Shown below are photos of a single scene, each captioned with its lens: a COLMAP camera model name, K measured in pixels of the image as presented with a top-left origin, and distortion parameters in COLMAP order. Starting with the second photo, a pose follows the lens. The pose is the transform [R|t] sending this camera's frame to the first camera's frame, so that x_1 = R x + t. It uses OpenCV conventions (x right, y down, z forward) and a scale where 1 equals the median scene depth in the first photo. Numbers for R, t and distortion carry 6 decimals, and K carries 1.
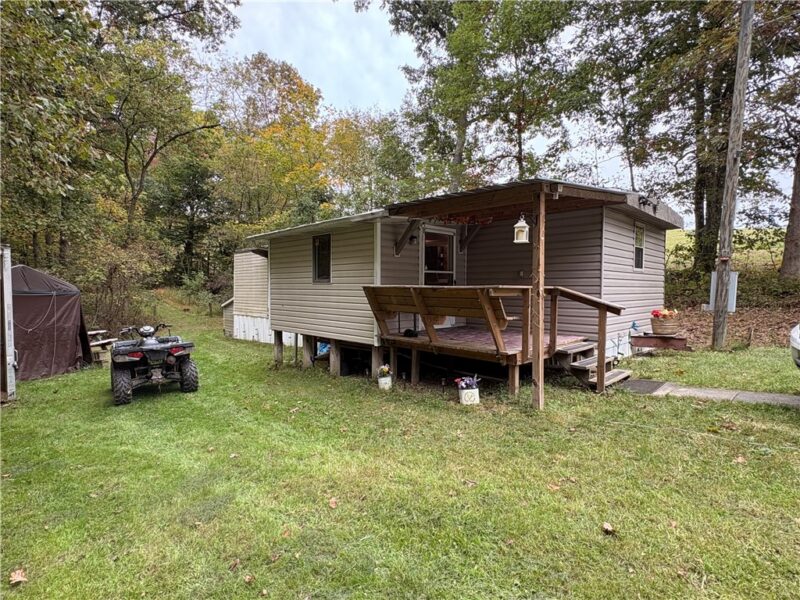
lens RADIAL K [[413.6, 0, 400.0], [0, 413.6, 300.0], [0, 0, 1]] dist [-0.001723, -0.000072]
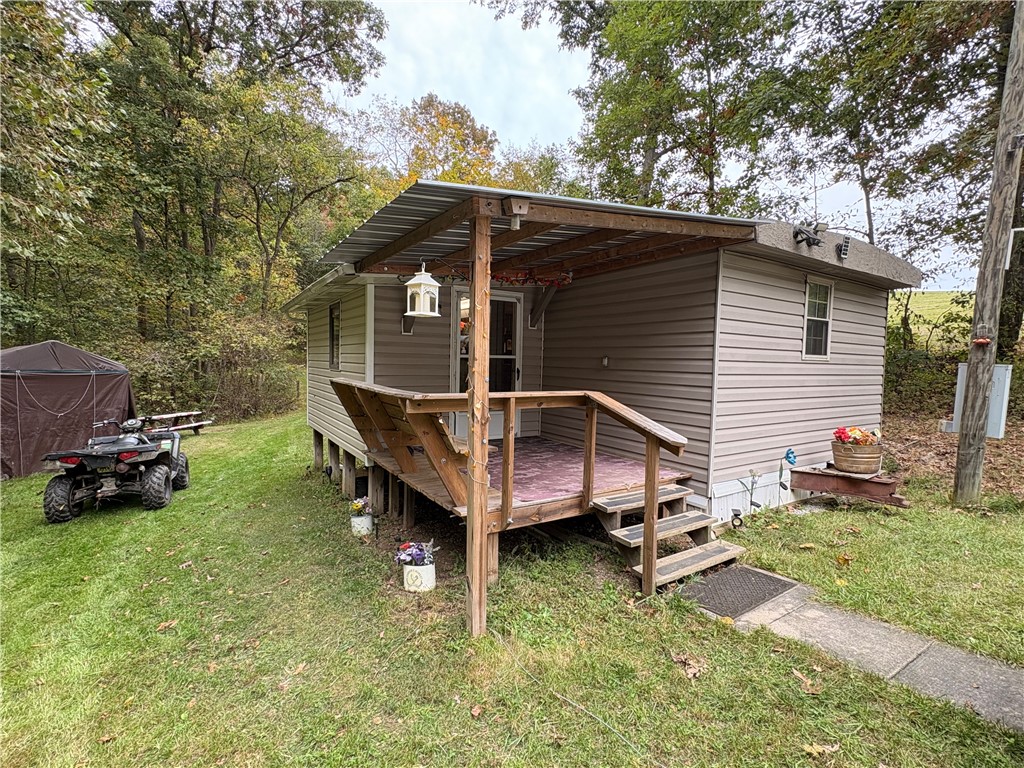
lens RADIAL K [[474.1, 0, 510.4], [0, 474.1, 383.1], [0, 0, 1]] dist [-0.001804, 0.000038]
pose [[0.979060, 0.024990, -0.202032, 0.280134], [-0.022187, 0.999624, 0.016130, -0.036841], [0.202359, -0.011309, 0.979246, 0.242172]]
